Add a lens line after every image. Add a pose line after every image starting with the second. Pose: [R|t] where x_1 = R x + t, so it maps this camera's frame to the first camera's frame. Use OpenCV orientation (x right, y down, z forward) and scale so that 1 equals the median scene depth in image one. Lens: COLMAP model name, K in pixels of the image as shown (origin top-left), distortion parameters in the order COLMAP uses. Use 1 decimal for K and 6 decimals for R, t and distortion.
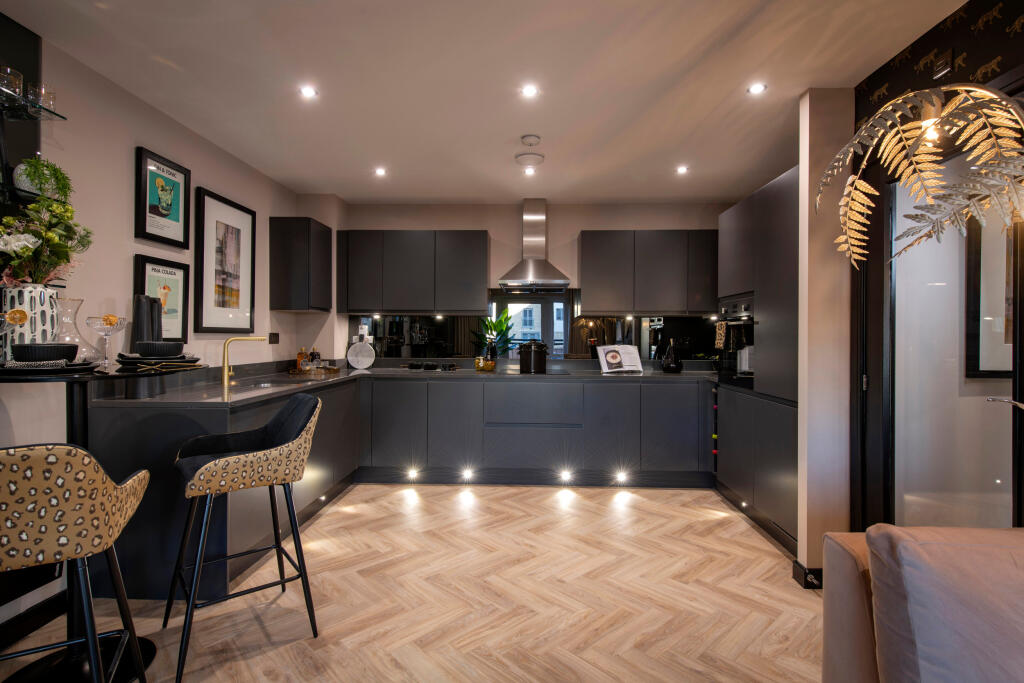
lens RADIAL K [[520.8, 0, 512.2], [0, 520.8, 338.9], [0, 0, 1]] dist [0.002682, 0.000372]
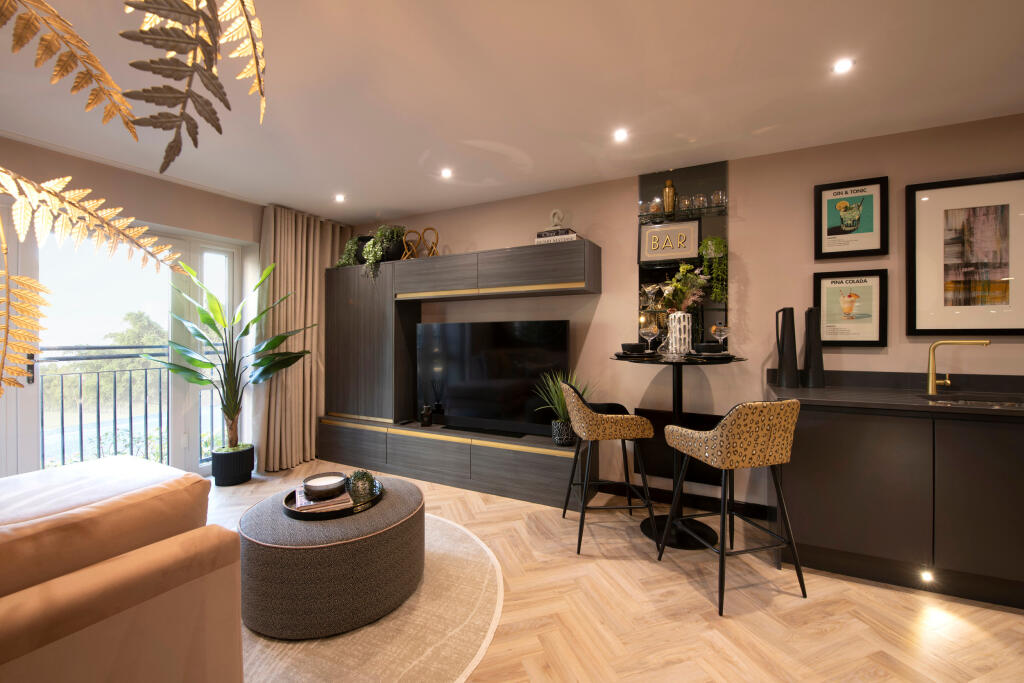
lens RADIAL K [[414.8, 0, 516.4], [0, 414.8, 335.6], [0, 0, 1]] dist [-0.014229, -0.000096]
pose [[-0.429110, -0.002421, -0.903249, 0.435833], [-0.002090, 0.999996, -0.001687, -0.009928], [0.903250, 0.001164, -0.429114, 0.726620]]
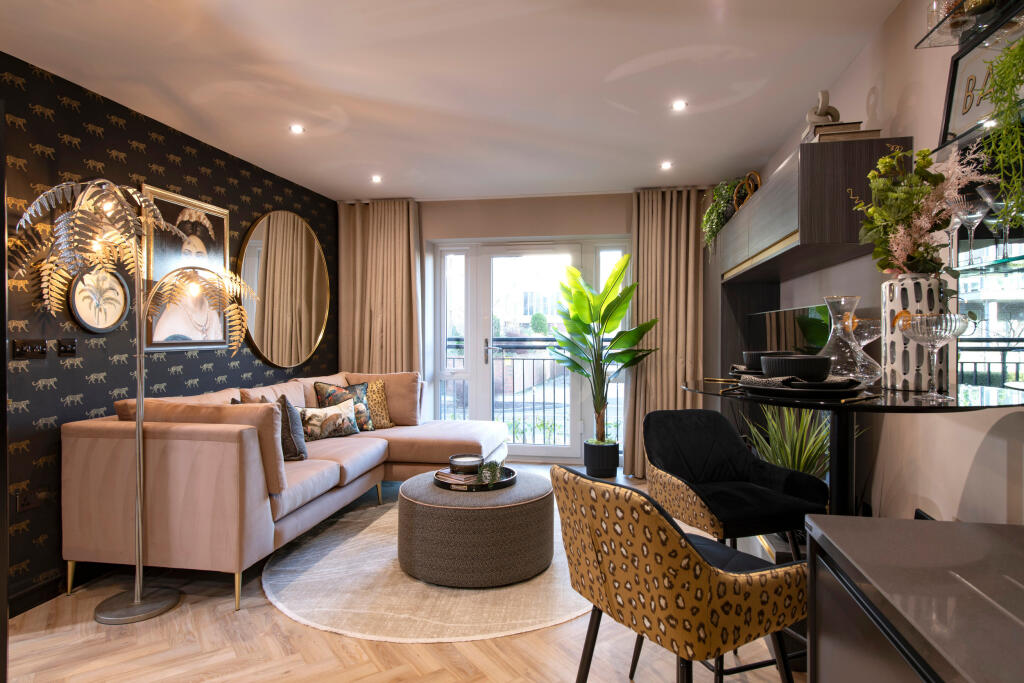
lens RADIAL K [[588.3, 0, 512.1], [0, 588.3, 333.6], [0, 0, 1]] dist [-0.000323, -0.001620]
pose [[-0.987823, -0.005387, 0.155489, -0.312146], [-0.003700, 0.999931, 0.011136, -0.020413], [-0.155538, 0.010425, -0.987775, 1.230210]]
